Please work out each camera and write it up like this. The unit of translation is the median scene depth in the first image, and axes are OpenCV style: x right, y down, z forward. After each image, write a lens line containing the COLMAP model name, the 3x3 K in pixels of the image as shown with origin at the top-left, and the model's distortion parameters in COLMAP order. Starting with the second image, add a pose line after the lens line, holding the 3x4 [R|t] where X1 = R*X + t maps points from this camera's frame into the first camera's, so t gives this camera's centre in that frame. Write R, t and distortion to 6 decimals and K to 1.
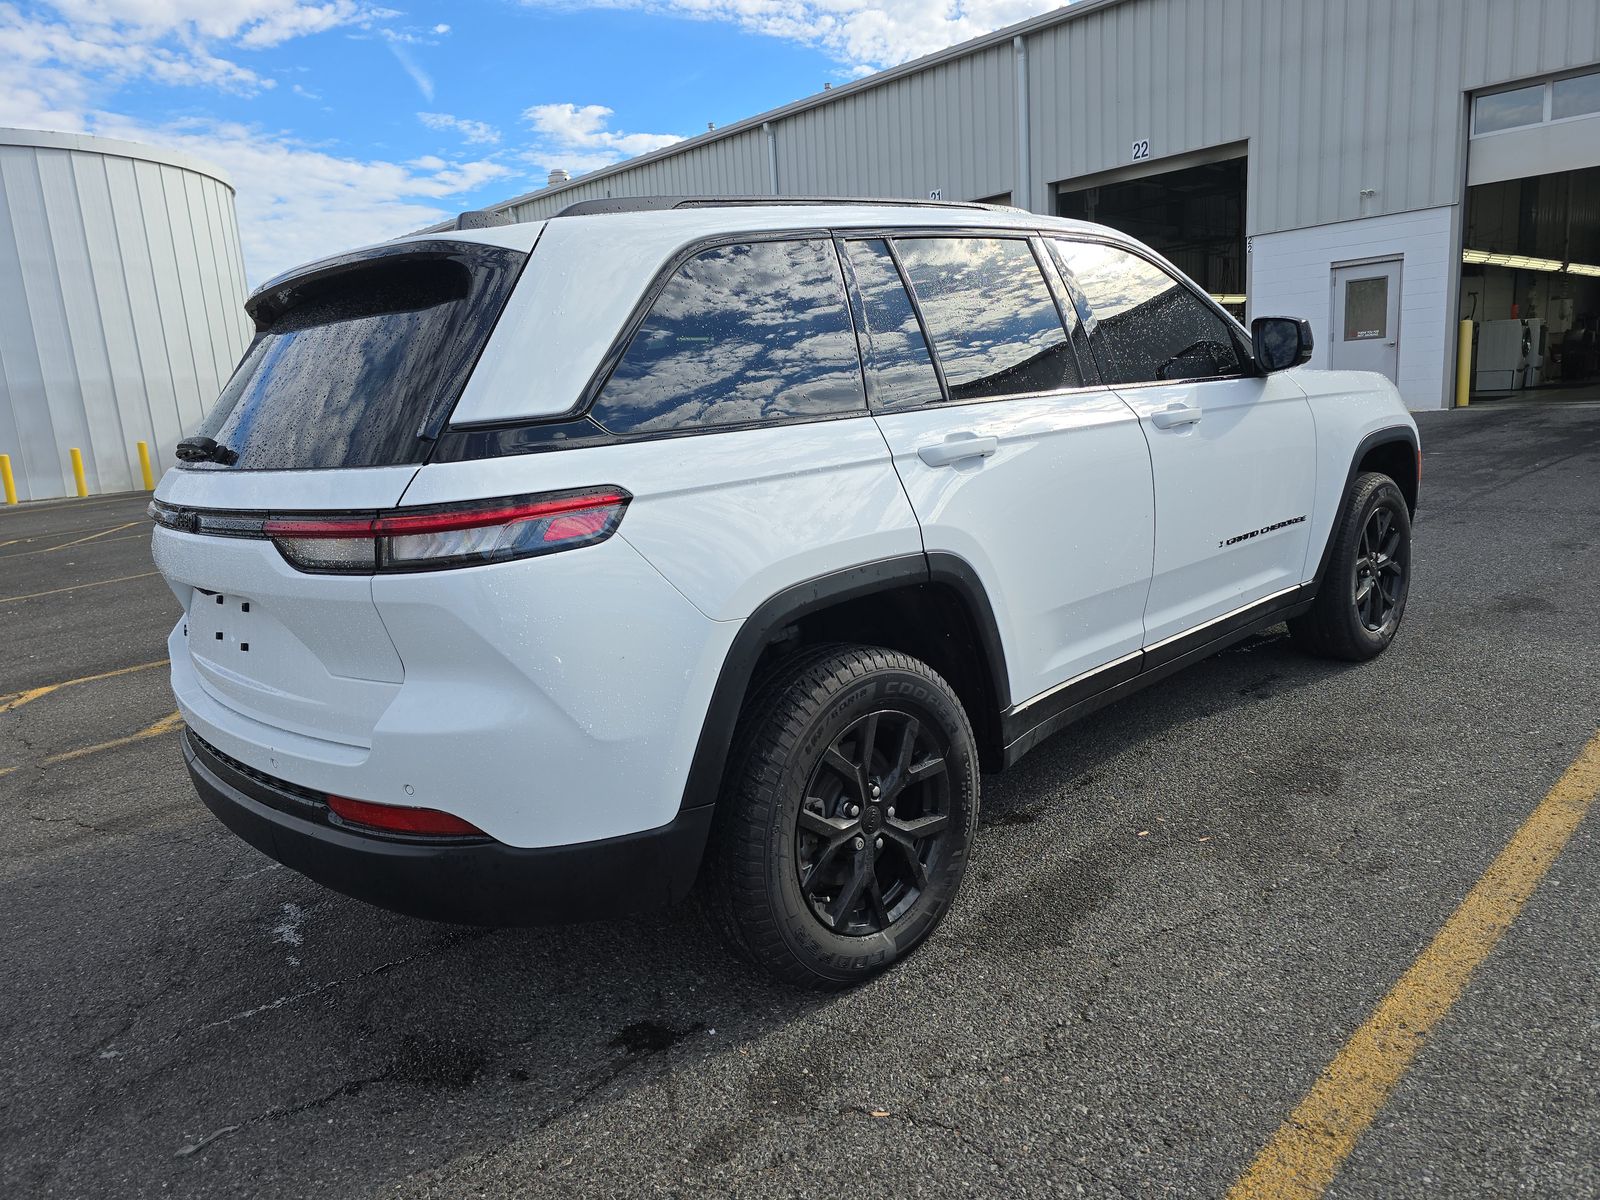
lens RADIAL K [[1067.0, 0, 800.0], [0, 1067.0, 600.0], [0, 0, 1]] dist [0.037265, 0.001050]
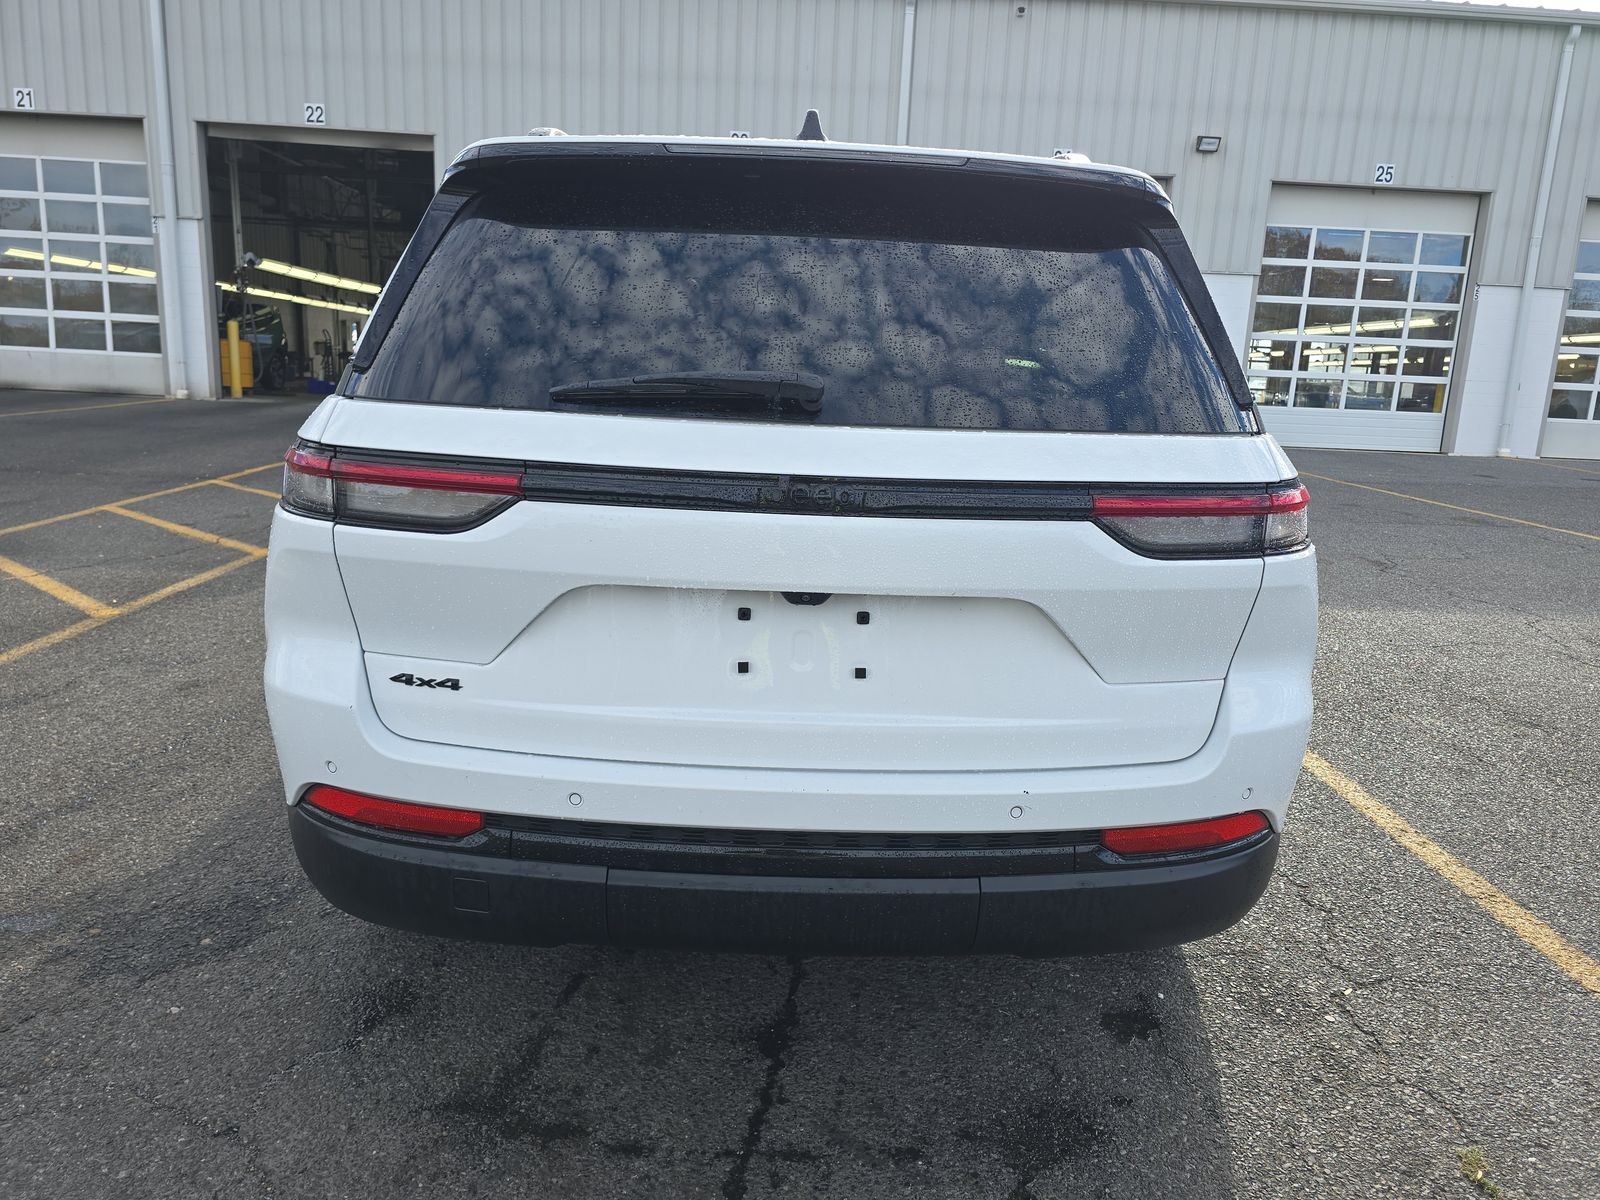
lens RADIAL K [[1070.7, 0, 800.0], [0, 1070.7, 600.0], [0, 0, 1]] dist [0.045638, -0.038619]
pose [[0.670210, -0.058966, 0.739826, -1.067055], [0.053262, 0.998090, 0.031300, -0.029432], [-0.740258, 0.018427, 0.672070, 0.553399]]
